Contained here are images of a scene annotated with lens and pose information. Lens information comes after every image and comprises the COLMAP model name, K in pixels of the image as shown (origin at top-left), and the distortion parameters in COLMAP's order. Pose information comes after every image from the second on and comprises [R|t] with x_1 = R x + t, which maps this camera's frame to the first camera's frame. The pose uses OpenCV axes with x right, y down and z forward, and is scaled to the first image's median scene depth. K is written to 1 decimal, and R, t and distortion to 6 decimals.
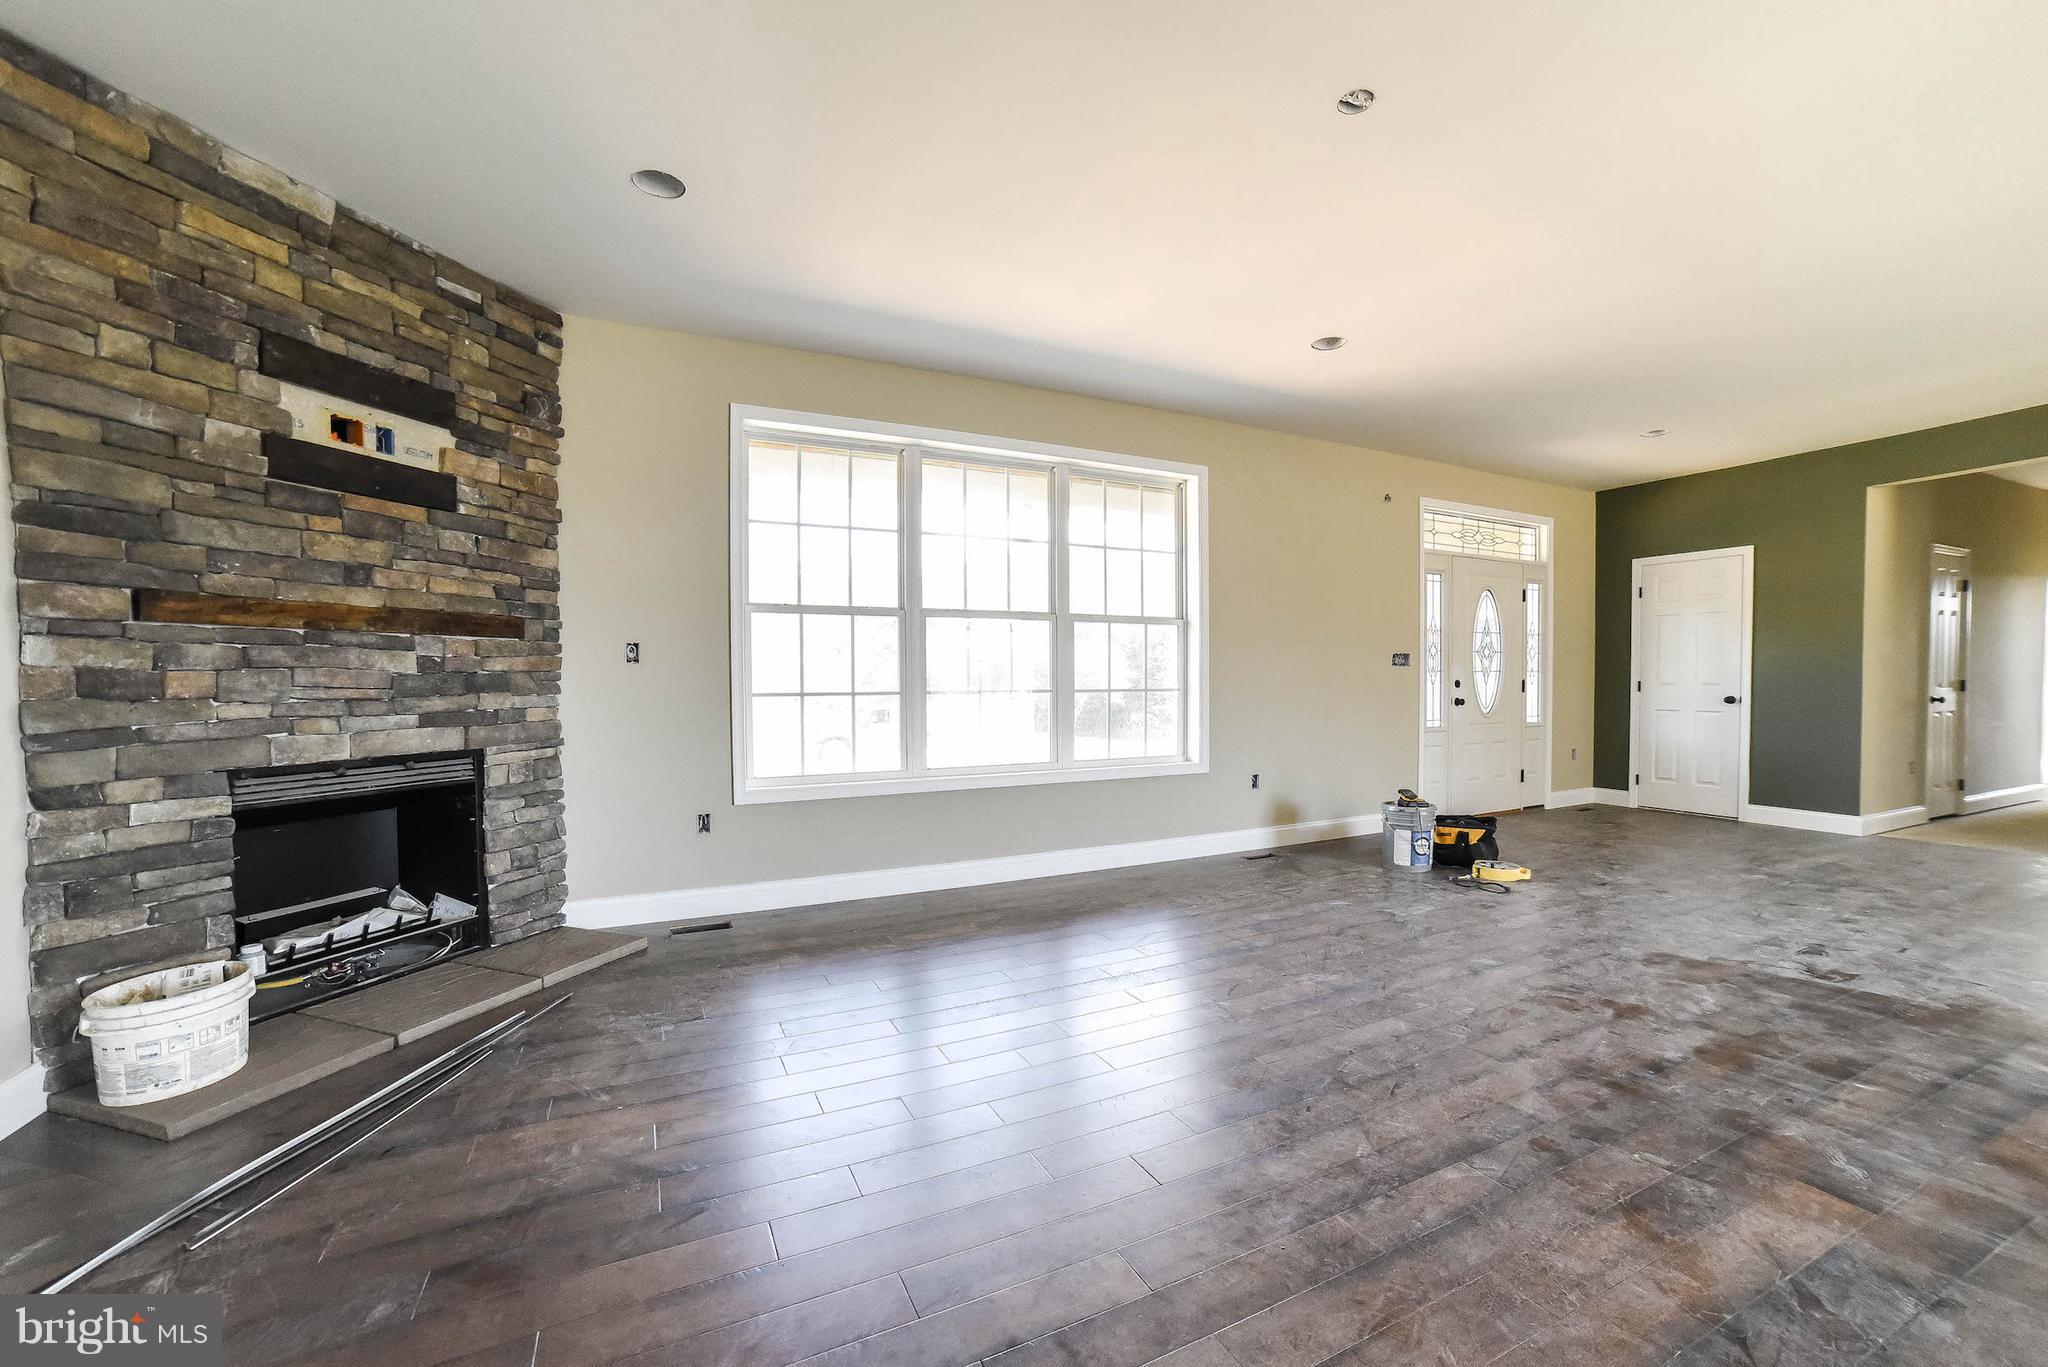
lens RADIAL K [[830.0, 0, 1029.7], [0, 830.0, 699.8], [0, 0, 1]] dist [-0.077537, 0.038959]
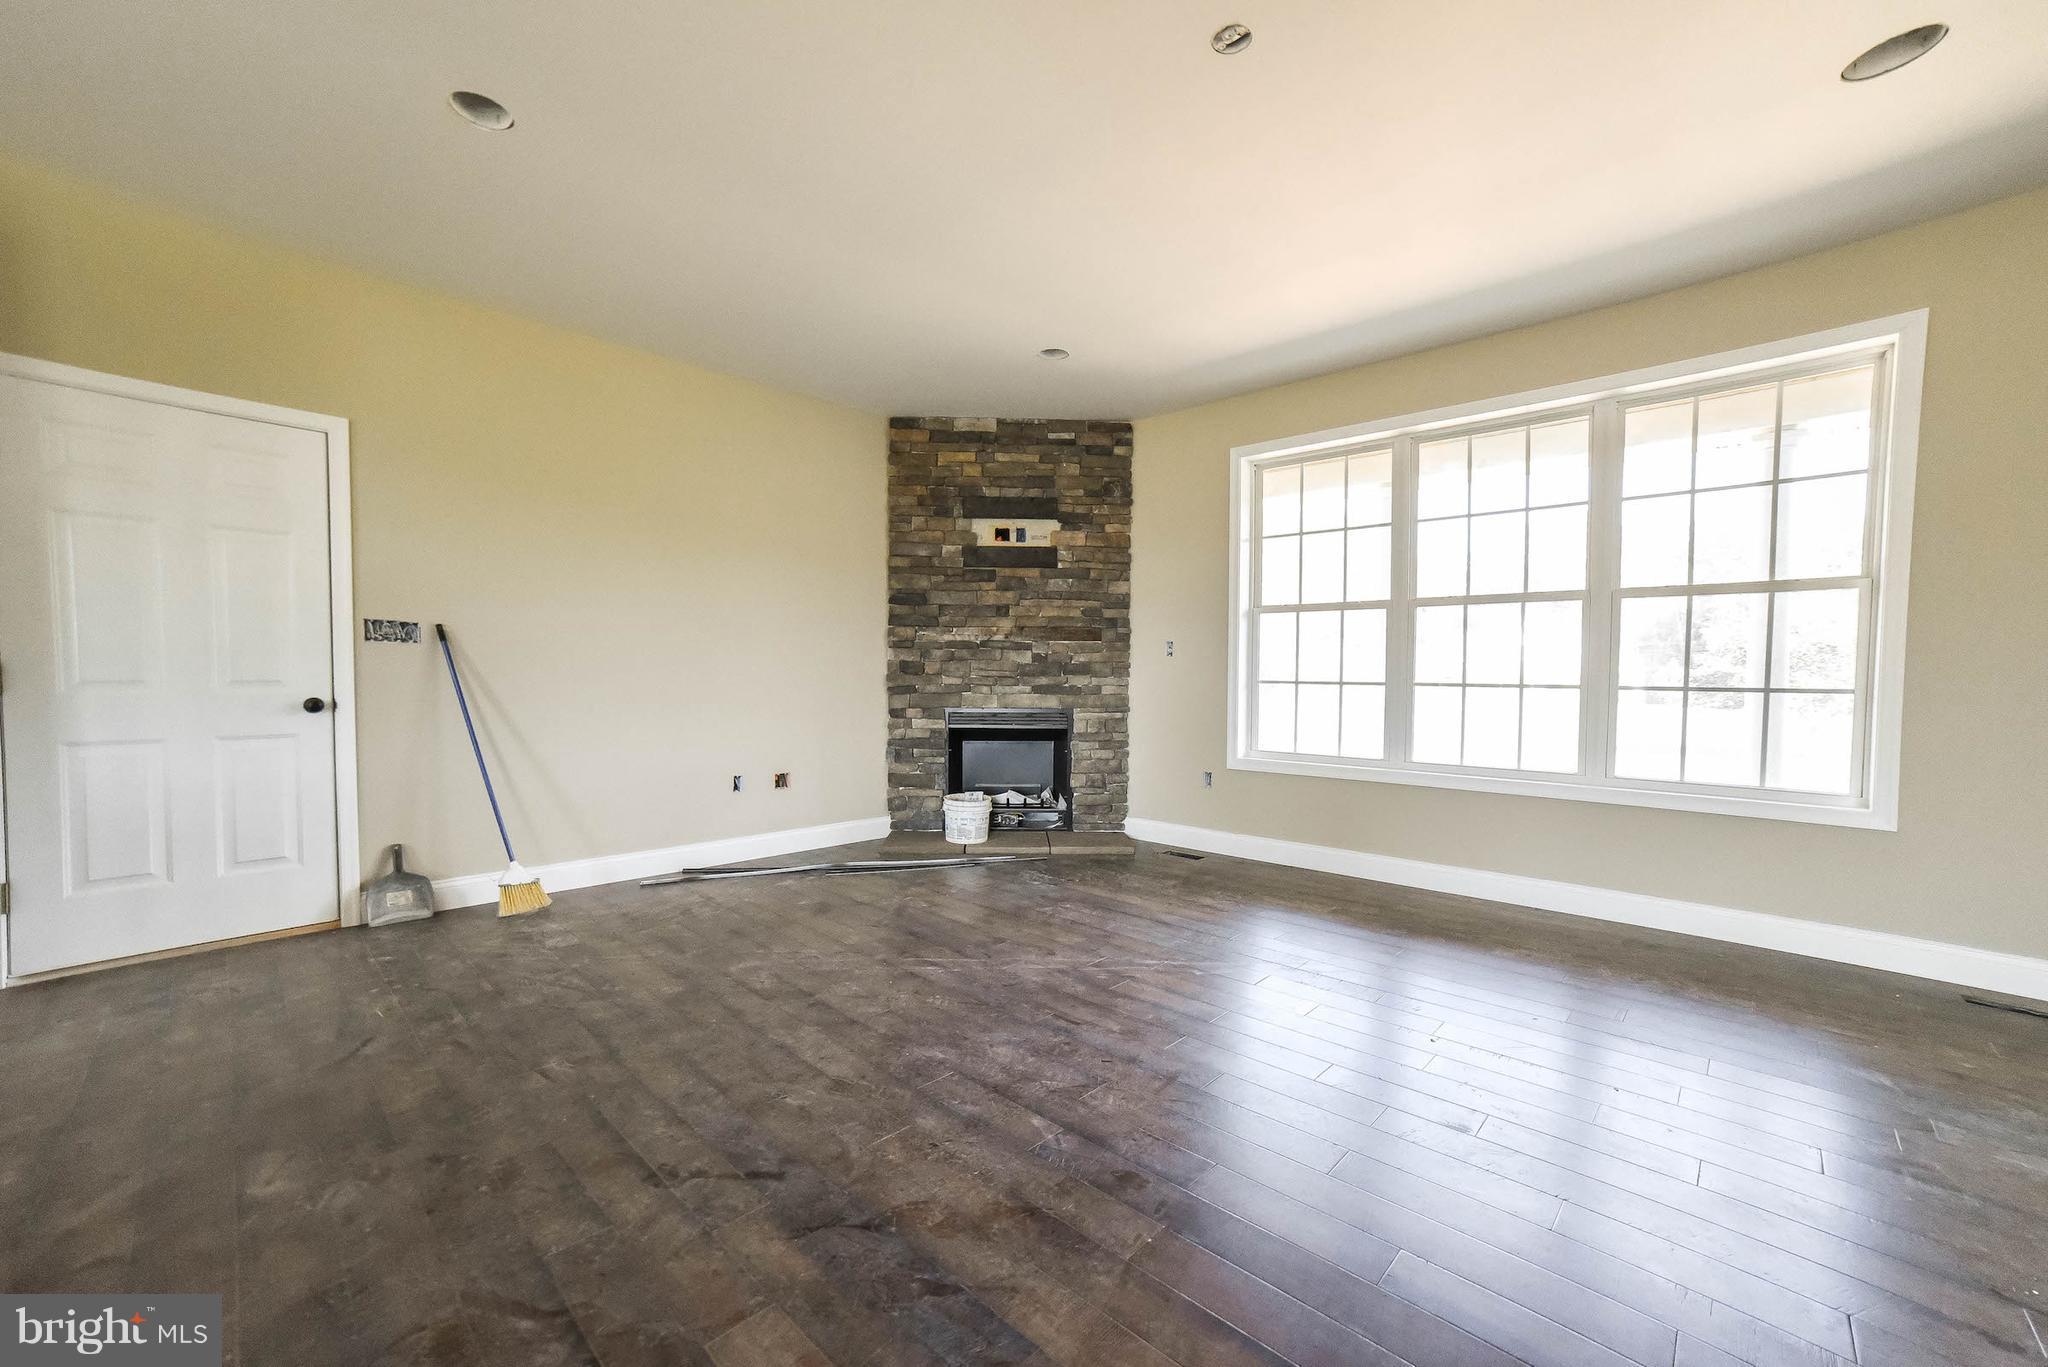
lens RADIAL K [[830.0, 0, 1029.7], [0, 830.0, 699.8], [0, 0, 1]] dist [-0.077537, 0.038959]
pose [[0.338559, 0.038533, -0.940156, 0.876922], [-0.032951, 0.999034, 0.029080, -0.004421], [0.940368, 0.021133, 0.339501, 0.344014]]
